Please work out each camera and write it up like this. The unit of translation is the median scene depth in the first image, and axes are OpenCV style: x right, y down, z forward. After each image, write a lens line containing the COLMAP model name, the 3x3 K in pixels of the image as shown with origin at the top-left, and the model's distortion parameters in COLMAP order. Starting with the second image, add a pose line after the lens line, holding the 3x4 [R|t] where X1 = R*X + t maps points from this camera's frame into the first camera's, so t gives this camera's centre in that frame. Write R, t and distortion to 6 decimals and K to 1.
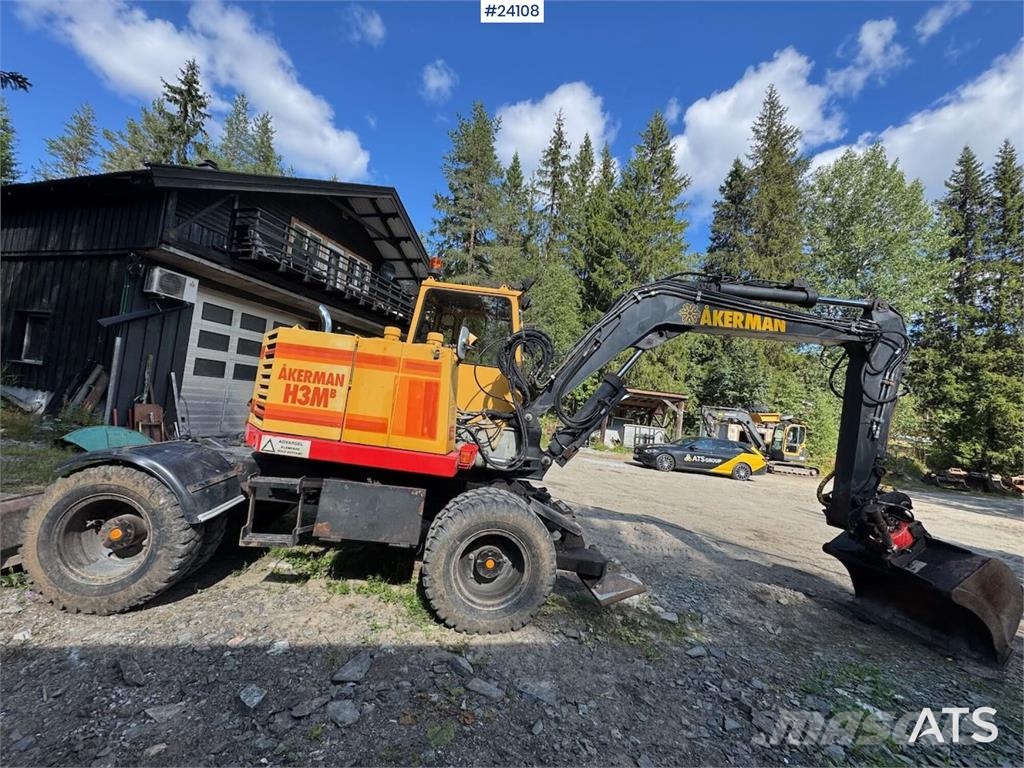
lens RADIAL K [[408.2, 0, 512.0], [0, 408.2, 384.0], [0, 0, 1]] dist [-0.003386, 0.000442]
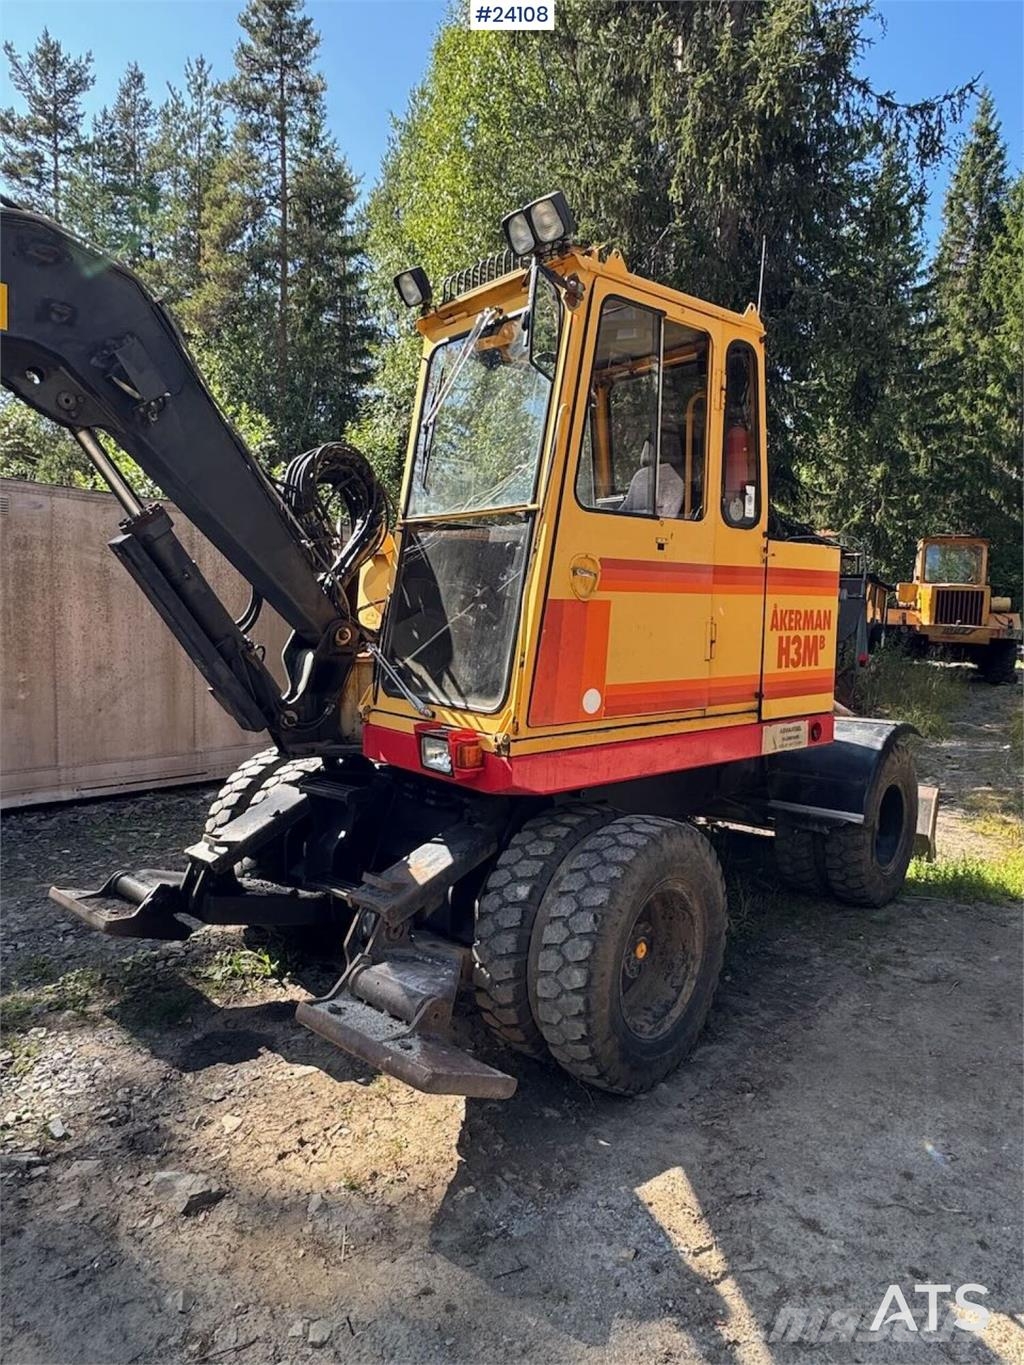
lens RADIAL K [[876.9, 0, 519.8], [0, 876.9, 679.0], [0, 0, 1]] dist [0.001218, -0.000765]
pose [[0.738558, -0.165956, 0.653445, -1.369471], [0.017368, 0.973592, 0.227634, -0.194426], [-0.673966, -0.156771, 0.721936, 0.264417]]
